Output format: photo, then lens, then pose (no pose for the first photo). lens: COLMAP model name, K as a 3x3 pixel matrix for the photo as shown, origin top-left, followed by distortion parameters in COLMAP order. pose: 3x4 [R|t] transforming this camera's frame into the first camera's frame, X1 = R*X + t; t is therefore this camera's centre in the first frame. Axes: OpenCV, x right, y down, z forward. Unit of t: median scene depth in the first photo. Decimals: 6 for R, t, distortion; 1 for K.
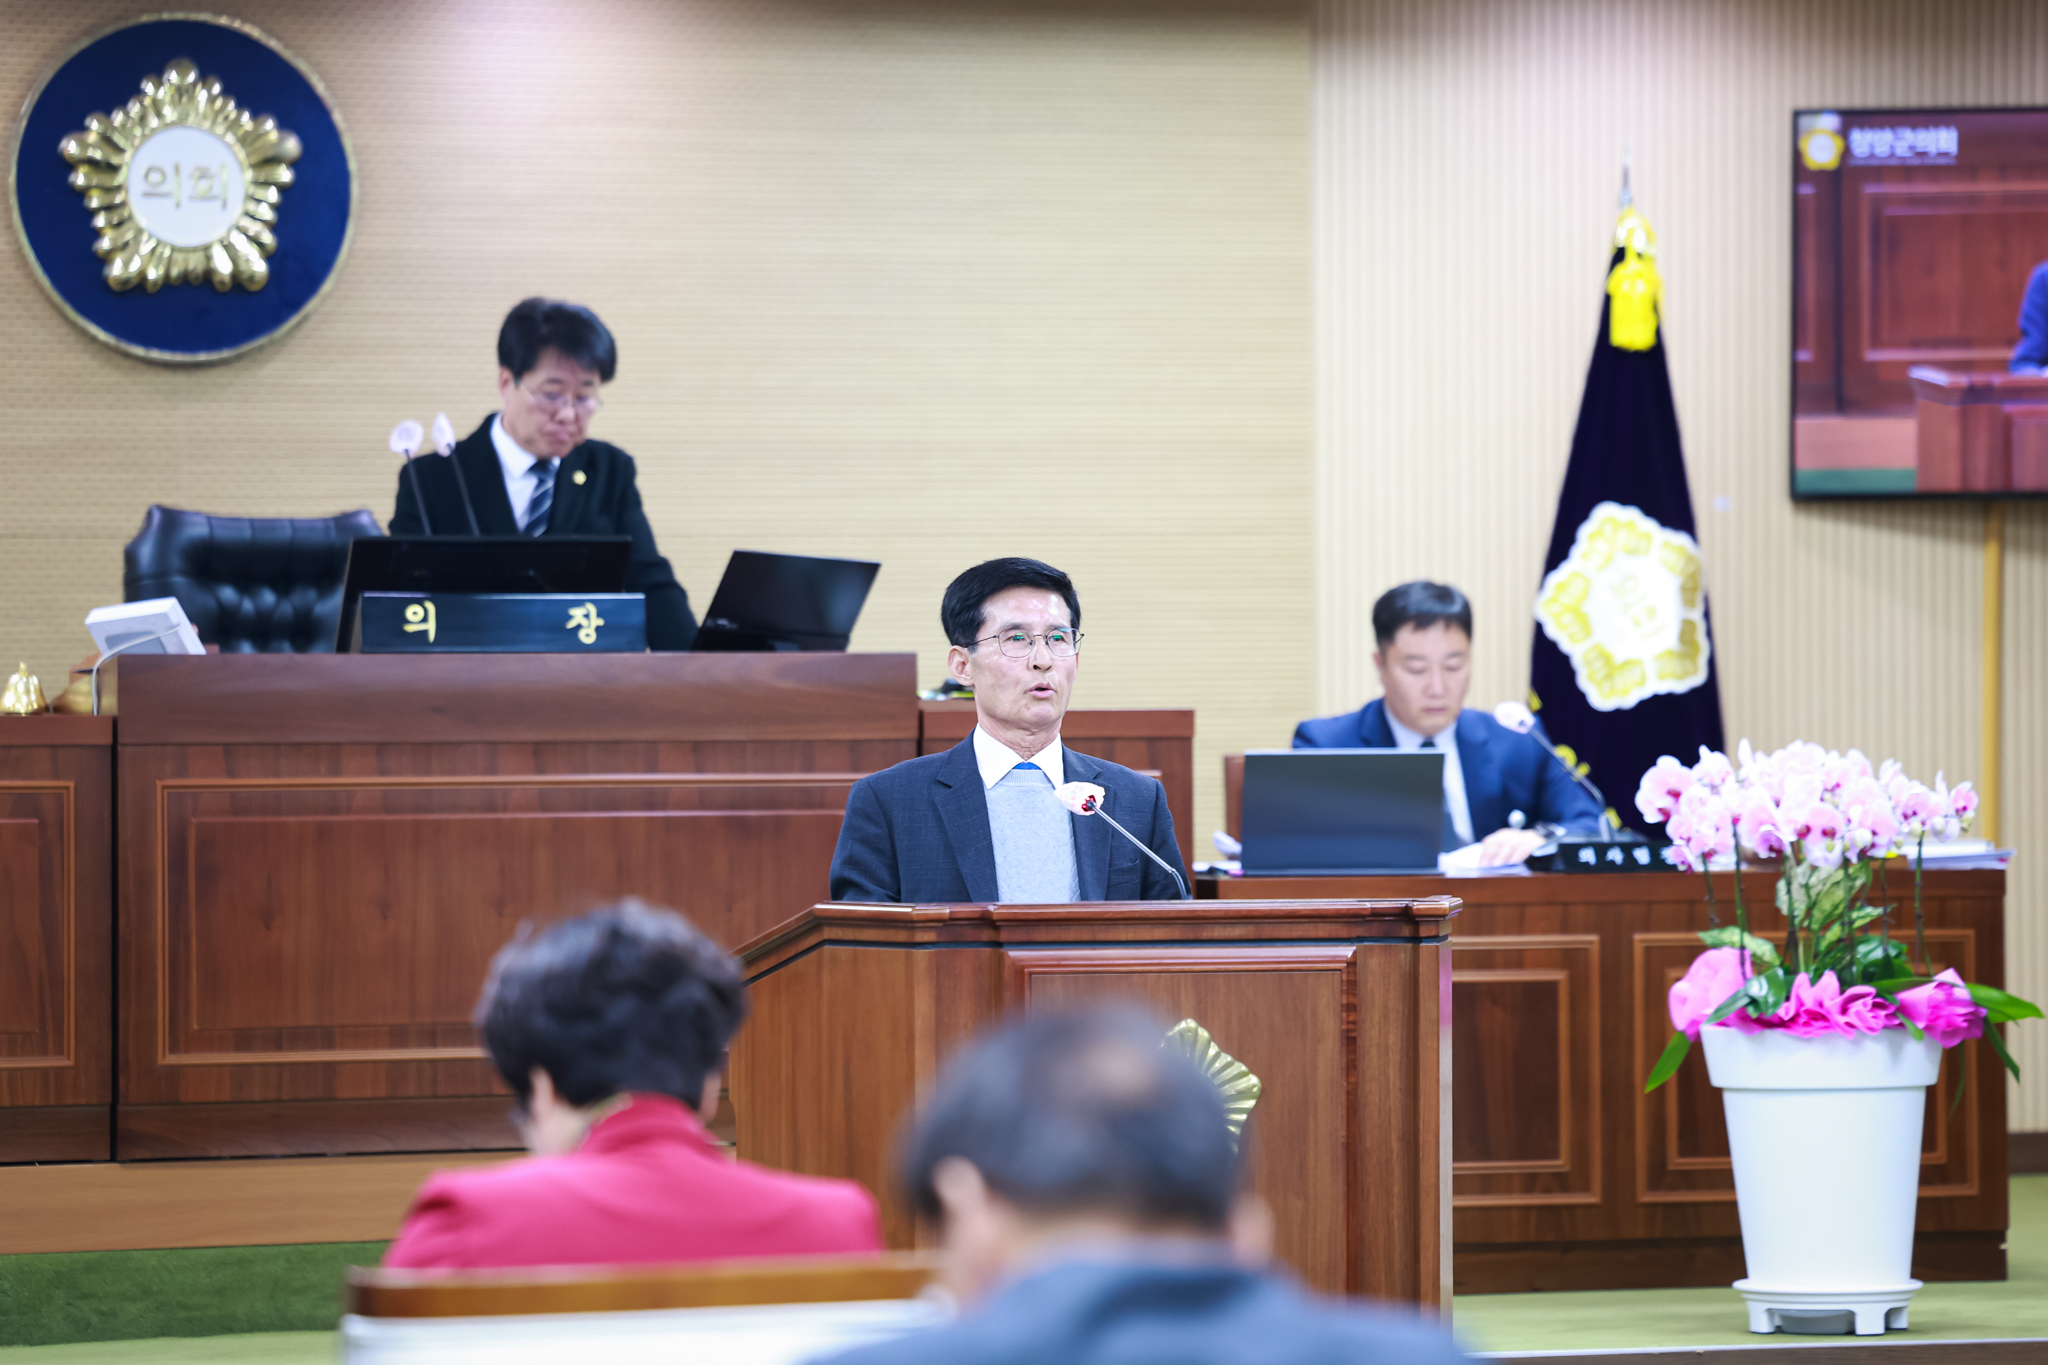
lens RADIAL K [[8358.1, 0, 1023.5], [0, 8358.1, 667.4], [0, 0, 1]] dist [0.238212, 0.000000]
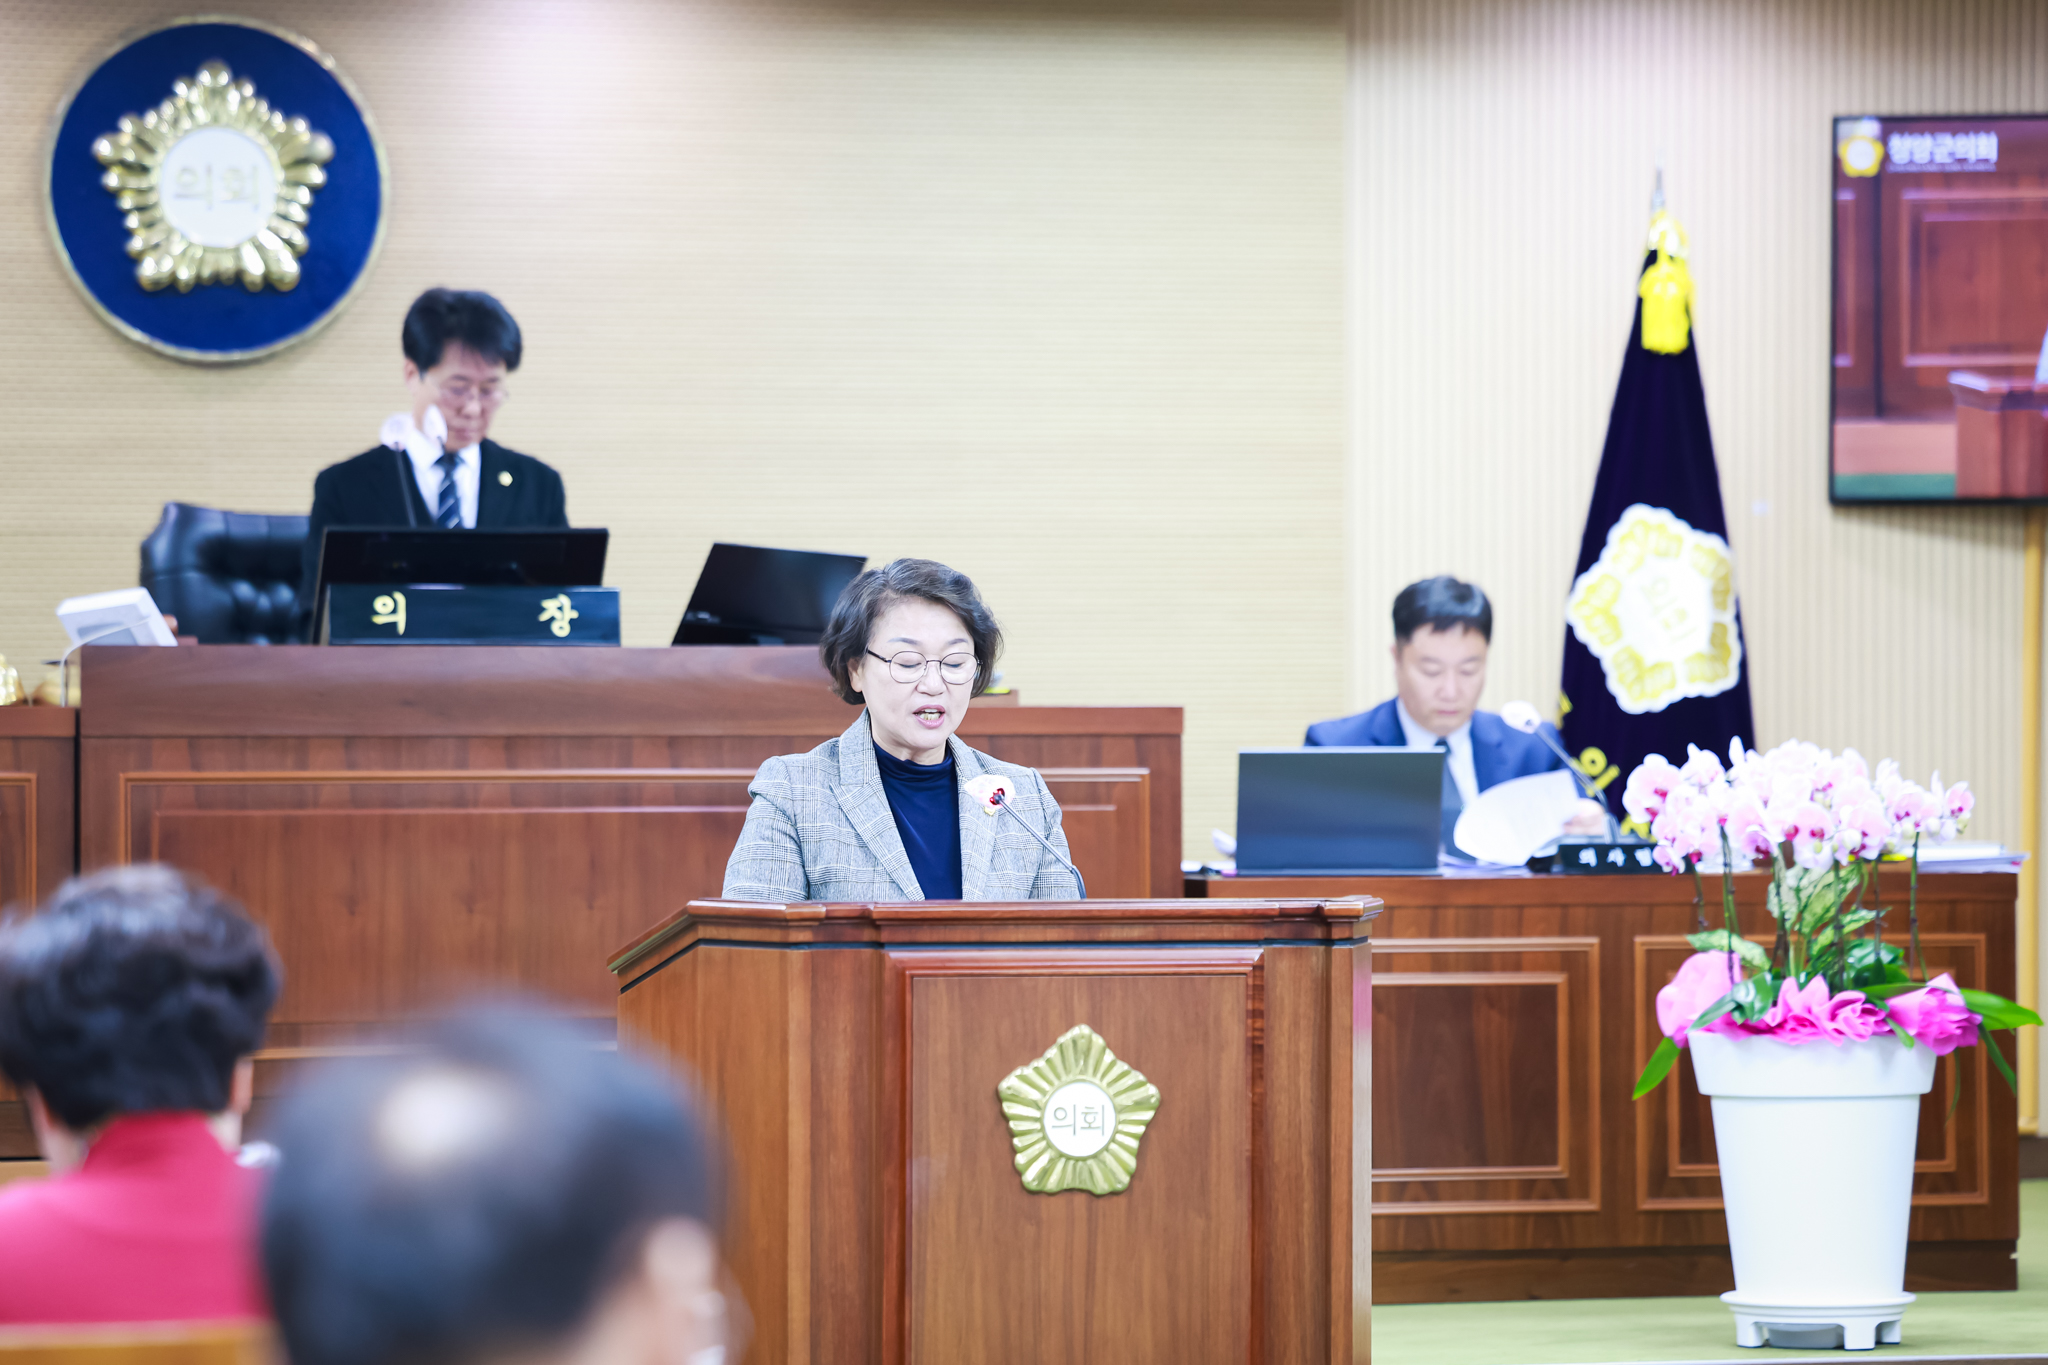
lens RADIAL K [[6981.6, 0, 1023.5], [0, 6981.6, 696.2], [0, 0, 1]] dist [0.040784, 0.000000]
pose [[0.998304, 0.003447, -0.058118, 0.049595], [-0.003557, 0.999992, -0.001790, 0.005401], [0.058111, 0.001993, 0.998308, 0.180018]]
